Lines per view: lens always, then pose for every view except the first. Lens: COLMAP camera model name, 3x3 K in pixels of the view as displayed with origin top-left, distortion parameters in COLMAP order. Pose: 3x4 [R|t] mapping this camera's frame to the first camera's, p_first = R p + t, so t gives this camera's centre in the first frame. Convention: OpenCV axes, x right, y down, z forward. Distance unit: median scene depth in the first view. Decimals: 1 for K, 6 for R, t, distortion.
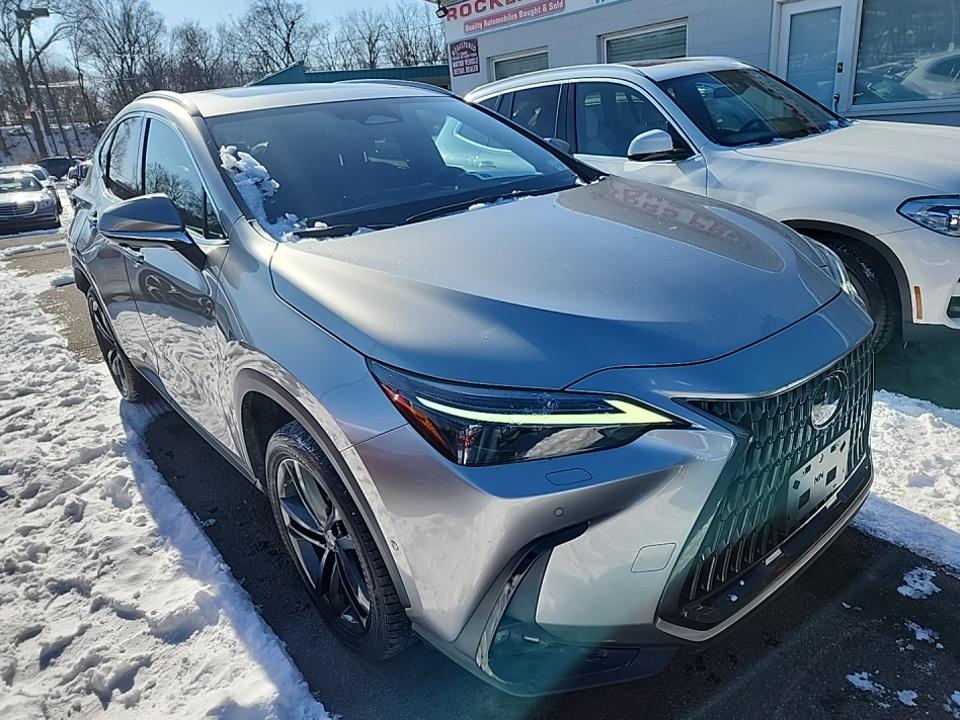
lens RADIAL K [[649.0, 0, 507.1], [0, 649.0, 352.3], [0, 0, 1]] dist [0.065003, -0.048075]
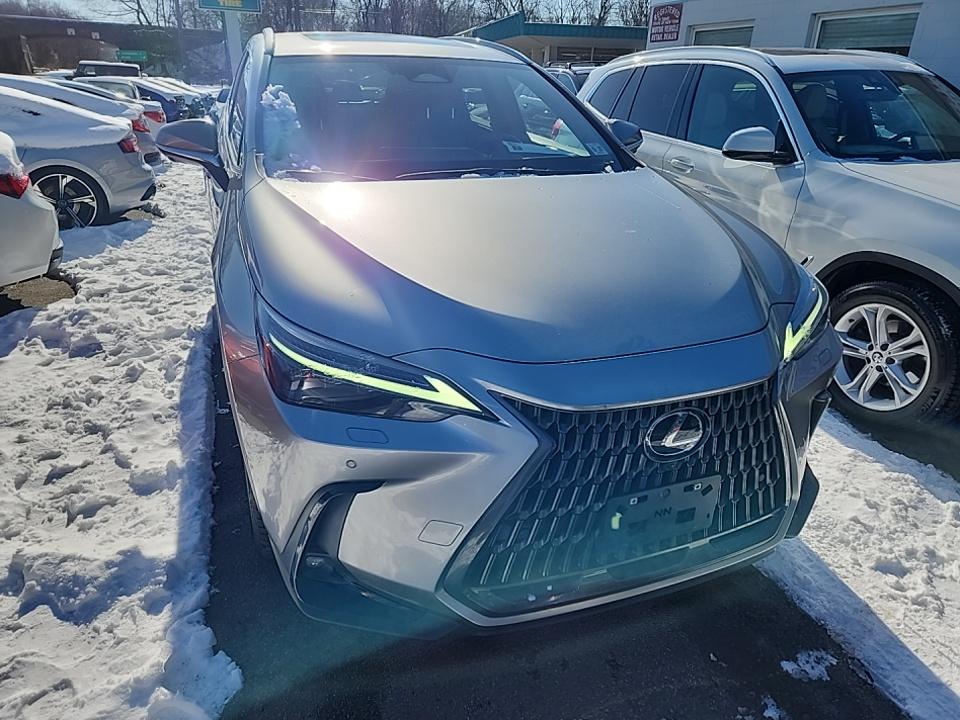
lens RADIAL K [[649.0, 0, 479.2], [0, 649.0, 355.2], [0, 0, 1]] dist [0.065003, -0.048075]
pose [[0.940246, 0.232820, -0.248458, 0.265568], [-0.218771, 0.972228, 0.083136, -0.035598], [0.260914, -0.023812, 0.965068, 0.008384]]
